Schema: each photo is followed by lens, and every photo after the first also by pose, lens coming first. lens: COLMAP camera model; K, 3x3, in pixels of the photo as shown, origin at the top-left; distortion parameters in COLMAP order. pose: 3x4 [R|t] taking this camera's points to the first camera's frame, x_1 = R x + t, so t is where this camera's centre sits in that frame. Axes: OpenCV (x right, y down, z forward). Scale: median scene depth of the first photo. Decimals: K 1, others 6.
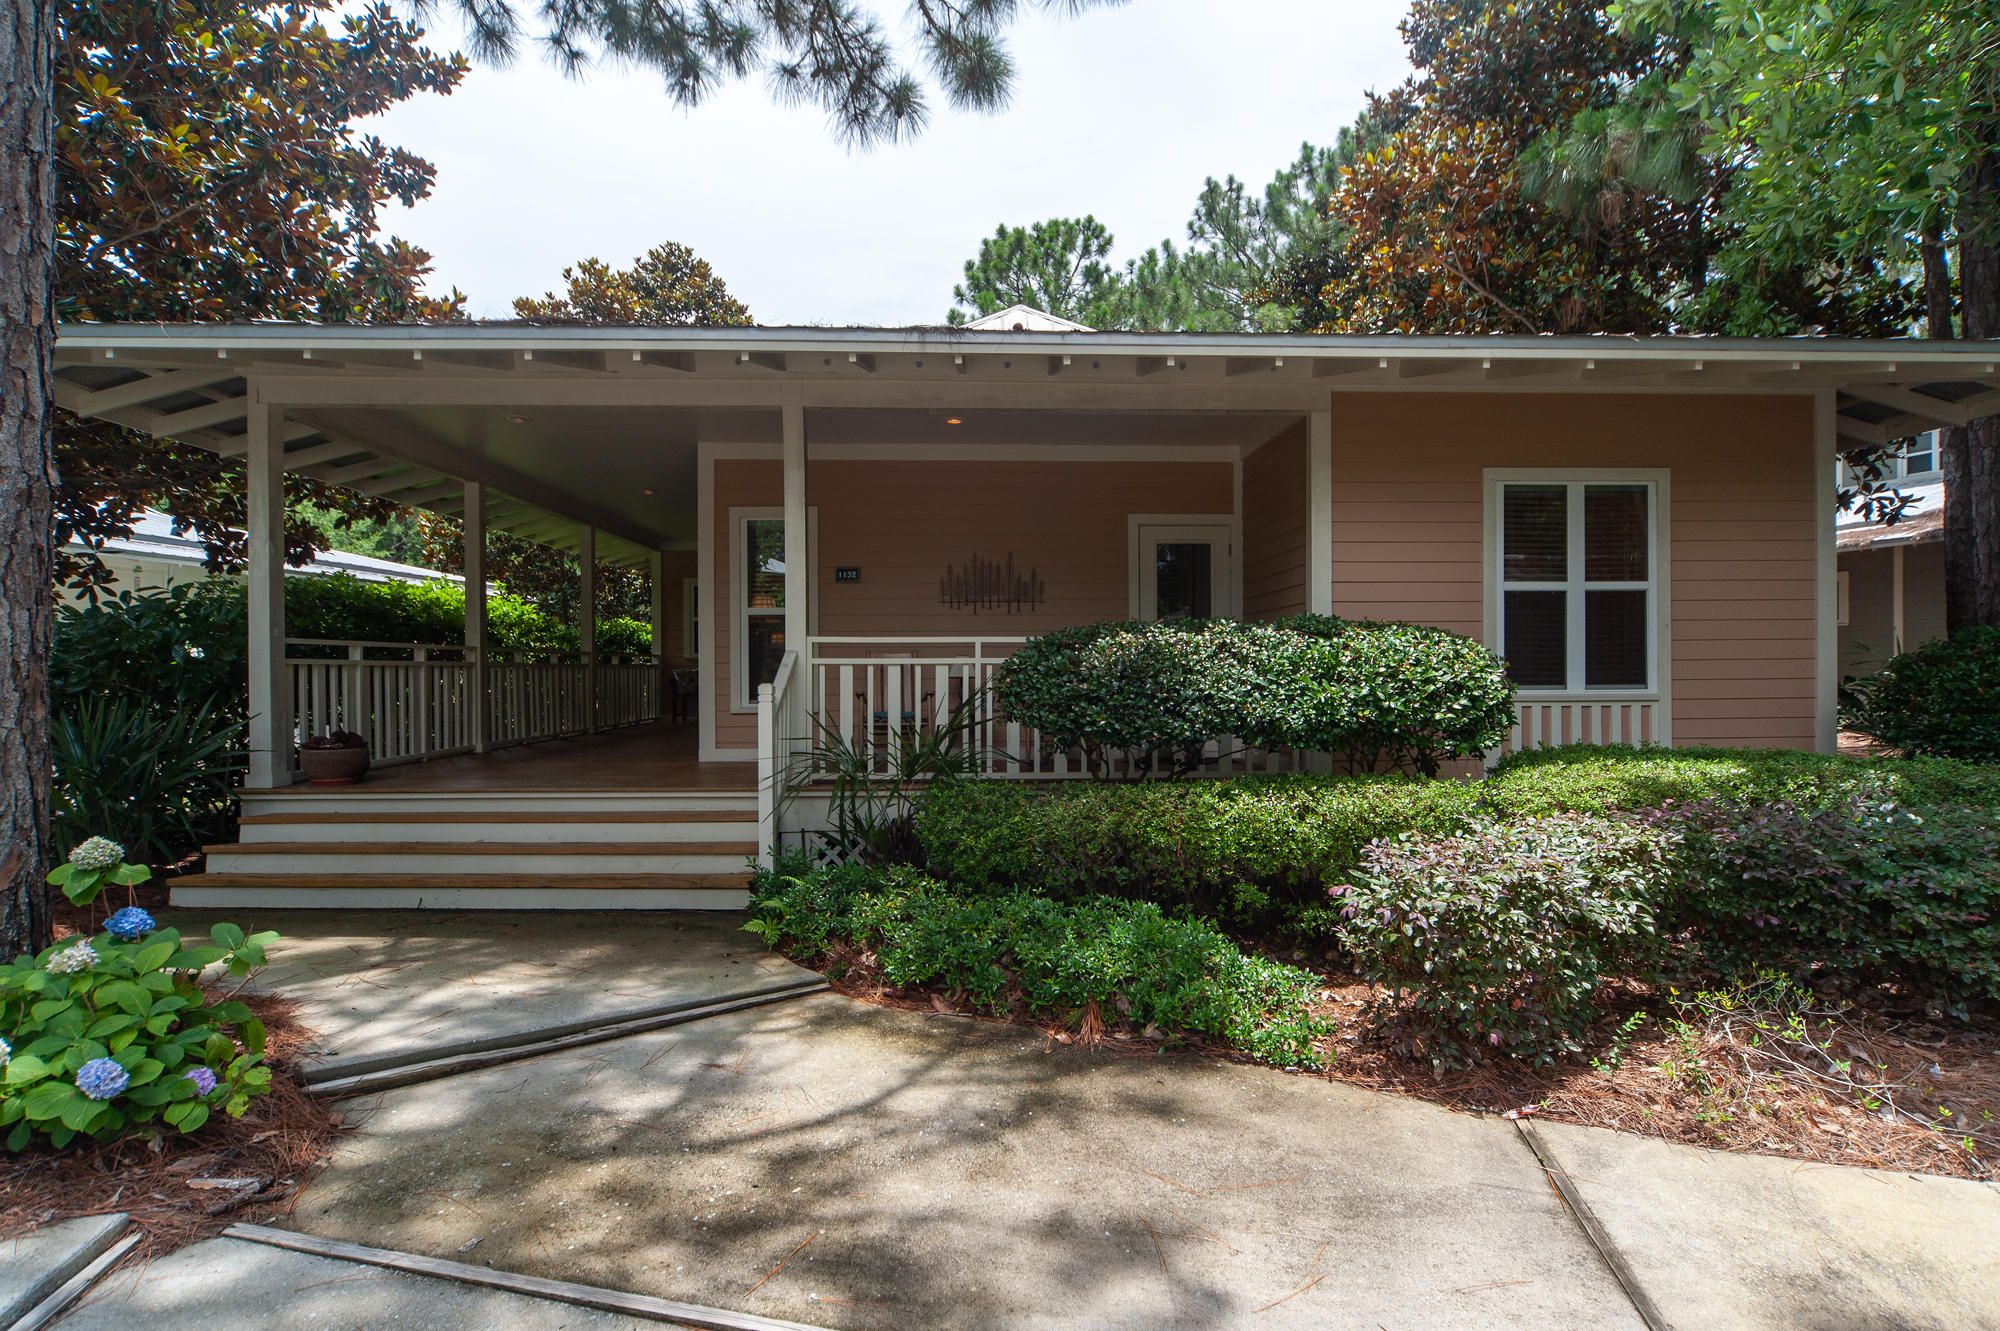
lens RADIAL K [[953.5, 0, 998.4], [0, 953.5, 669.8], [0, 0, 1]] dist [-0.009741, 0.000676]
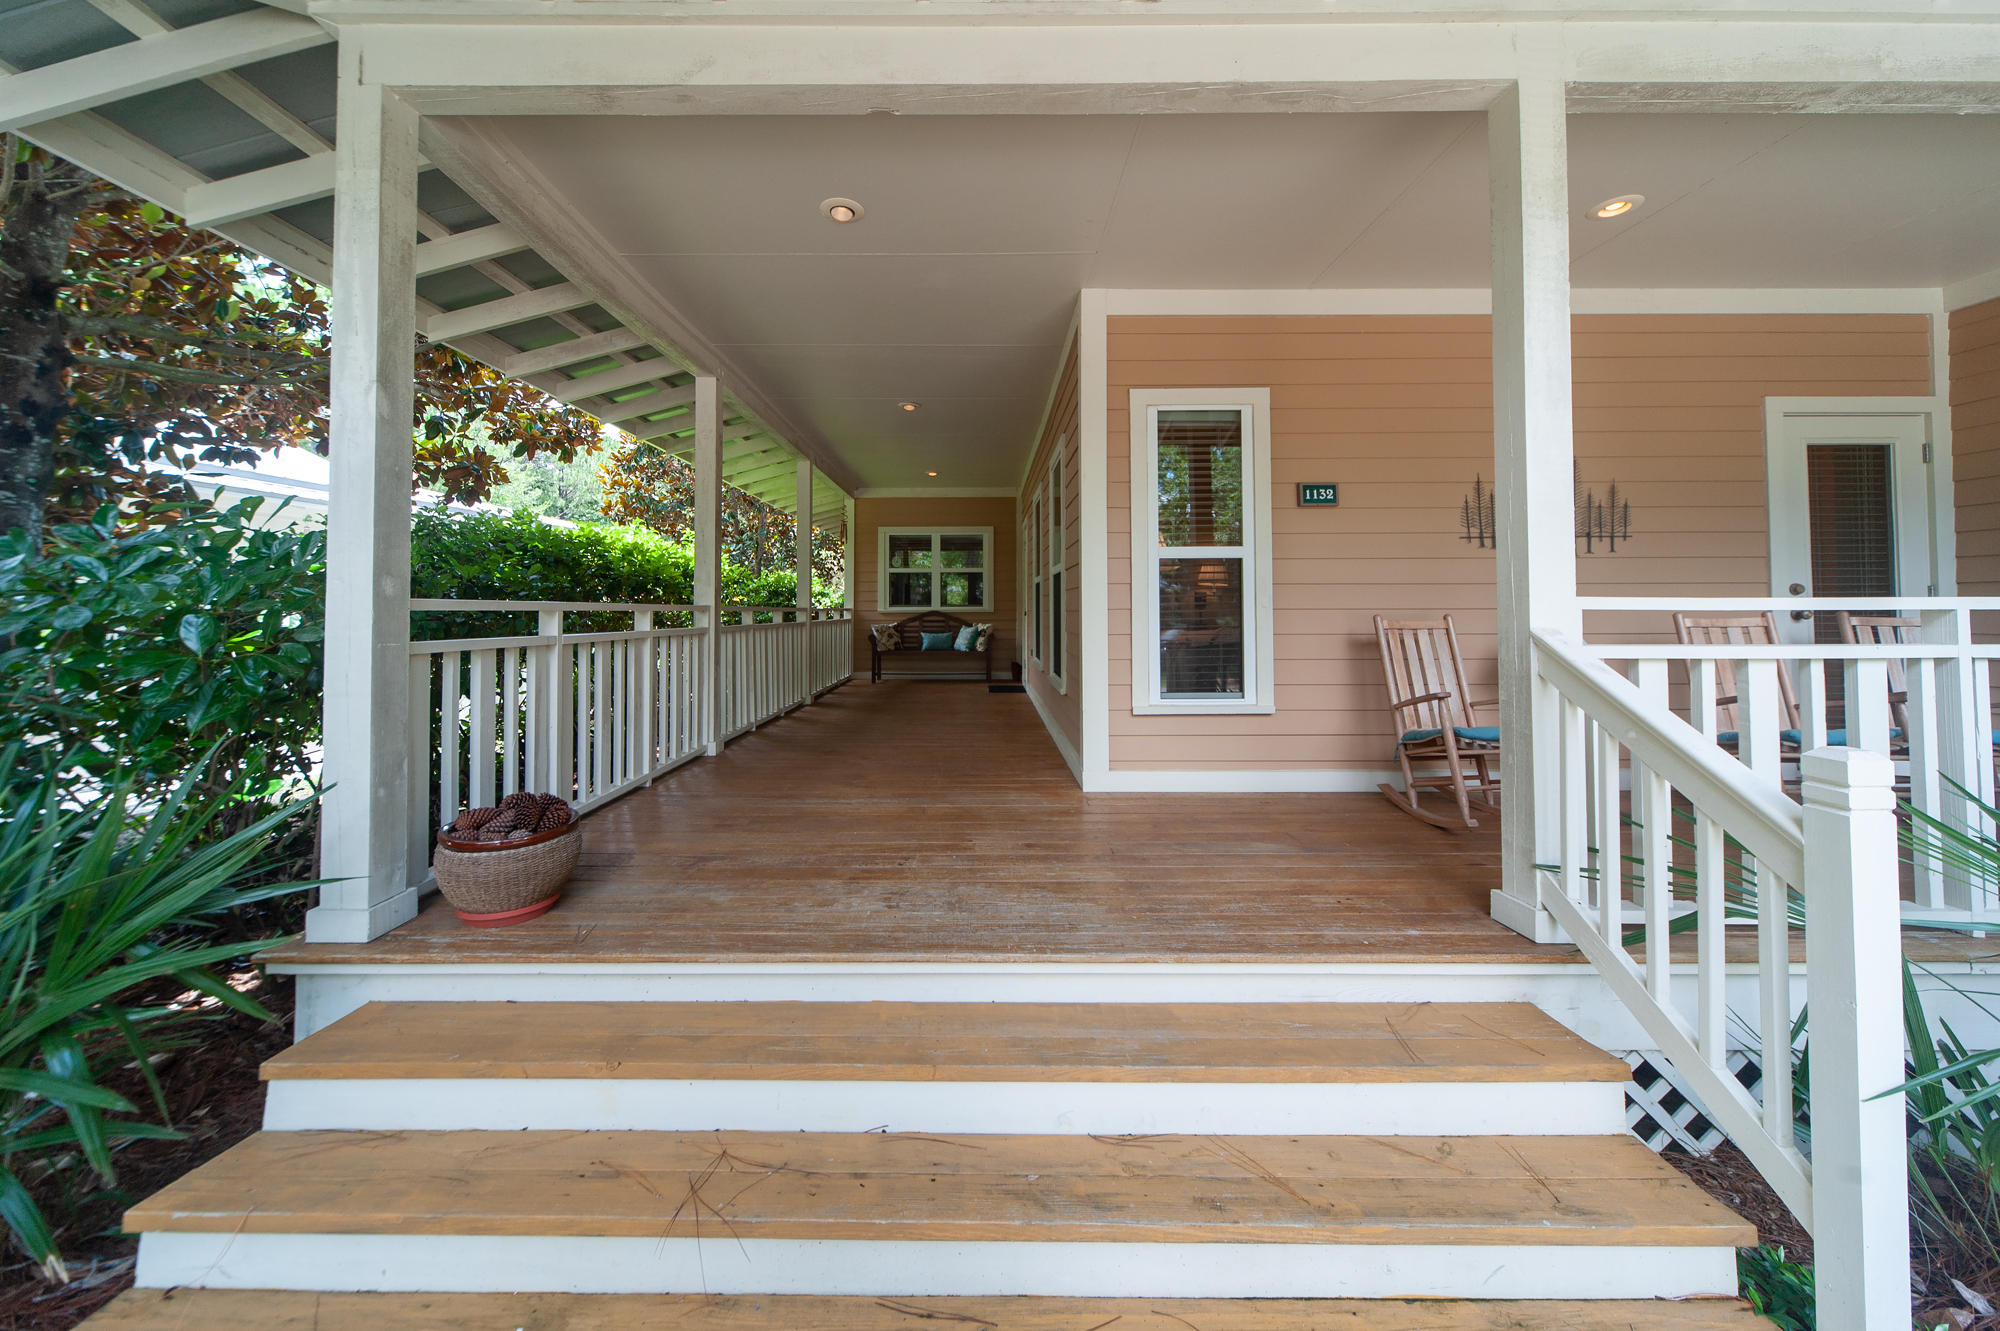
lens RADIAL K [[718.6, 0, 984.9], [0, 718.6, 583.2], [0, 0, 1]] dist [-0.002551, -0.000052]
pose [[0.999705, -0.001067, -0.024277, -0.529920], [0.000102, 0.999210, -0.039732, -0.031700], [0.024300, 0.039717, 0.998915, 0.750718]]
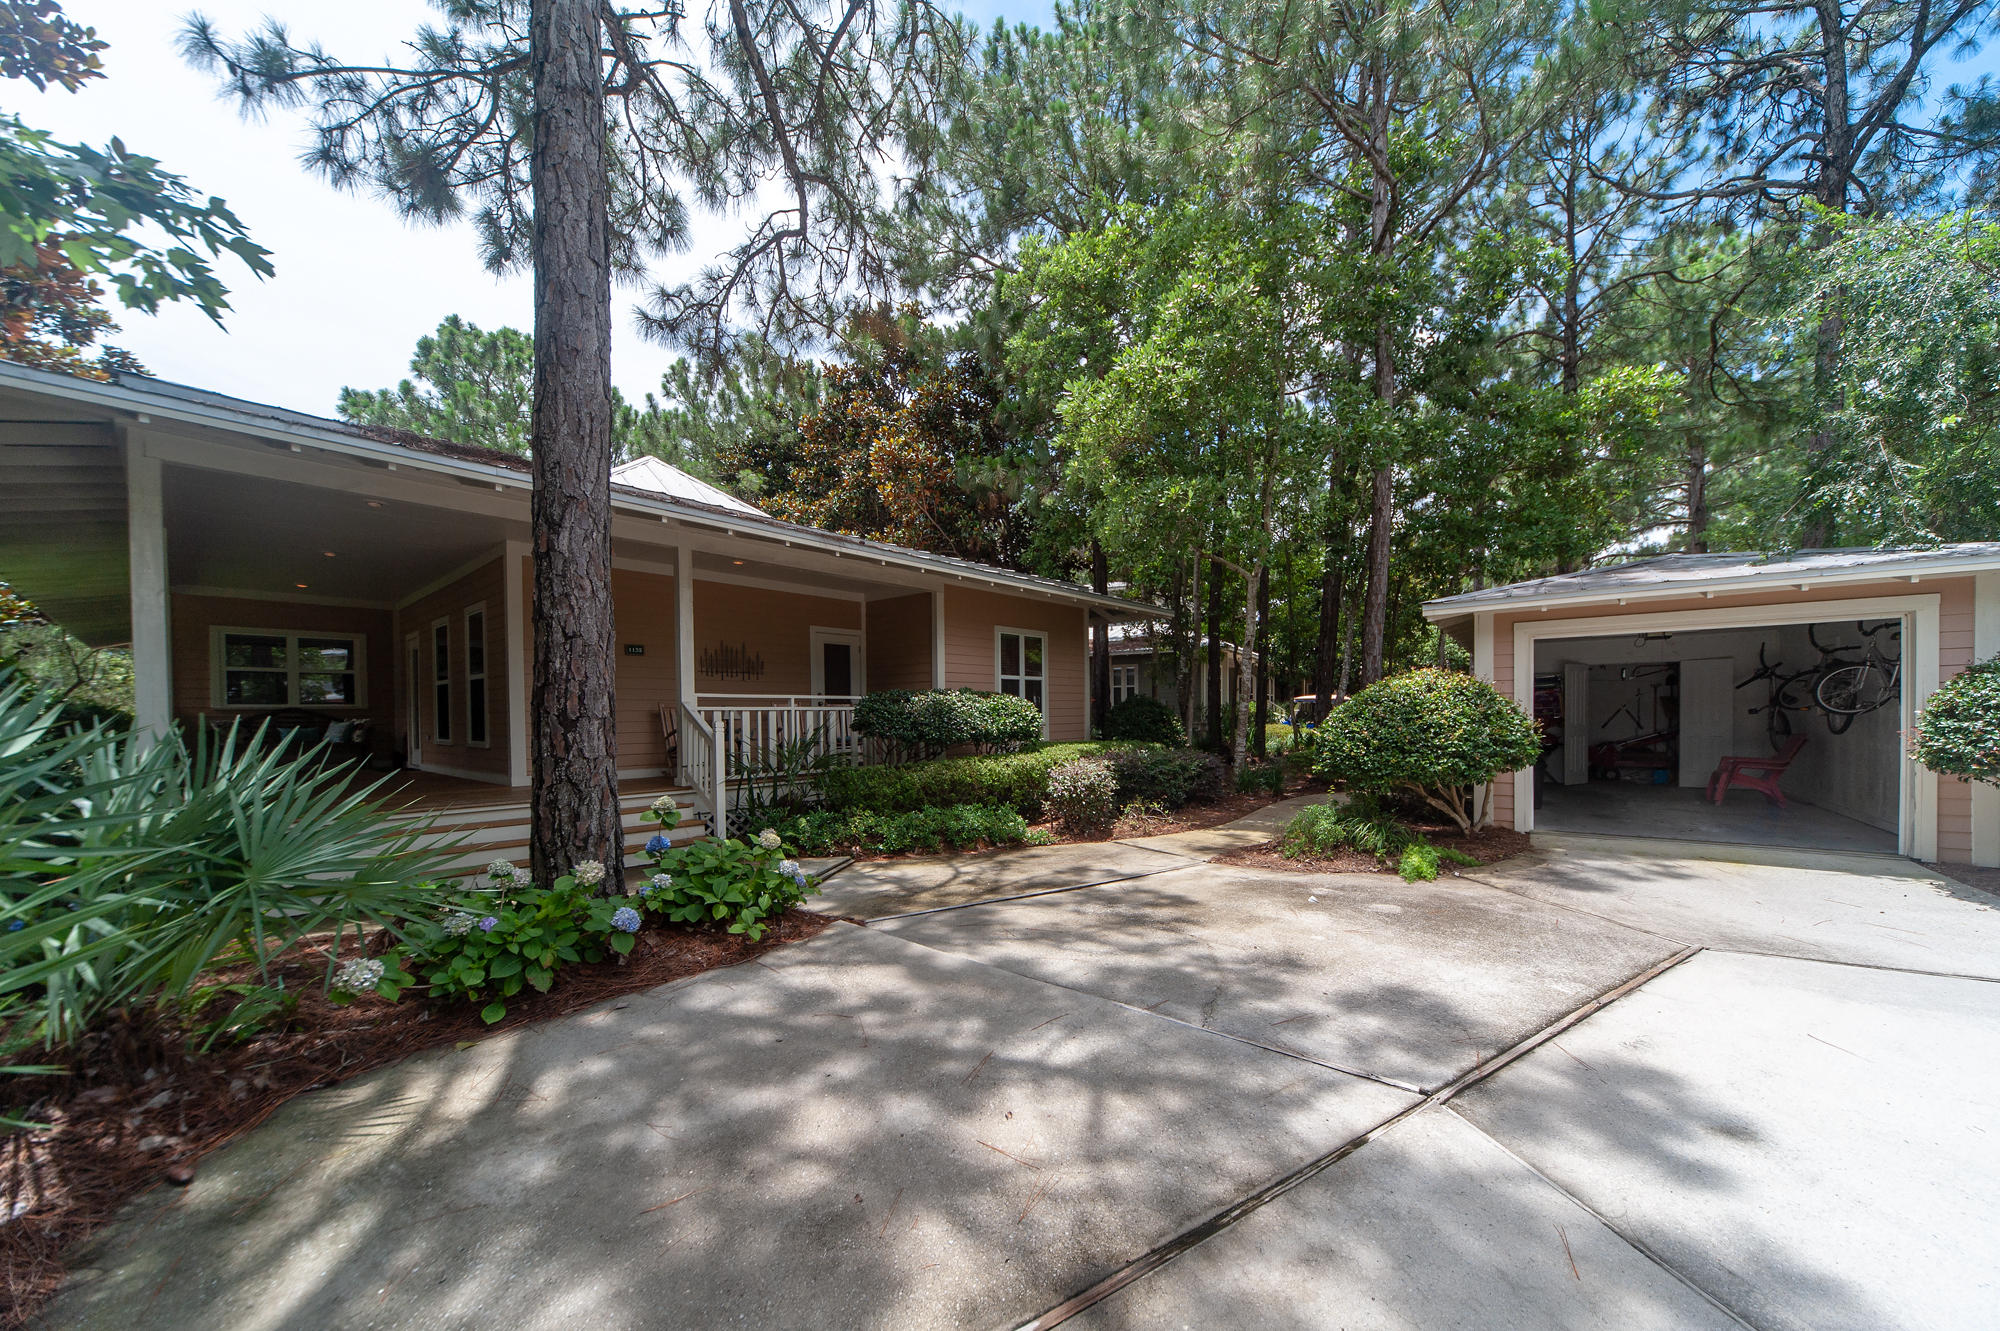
lens RADIAL K [[718.6, 0, 1055.1], [0, 718.6, 724.4], [0, 0, 1]] dist [-0.002551, -0.000052]
pose [[0.655652, -0.014271, 0.754928, -0.813062], [0.010898, 0.999896, 0.009436, 0.015008], [-0.754985, 0.002040, 0.655739, -0.290147]]
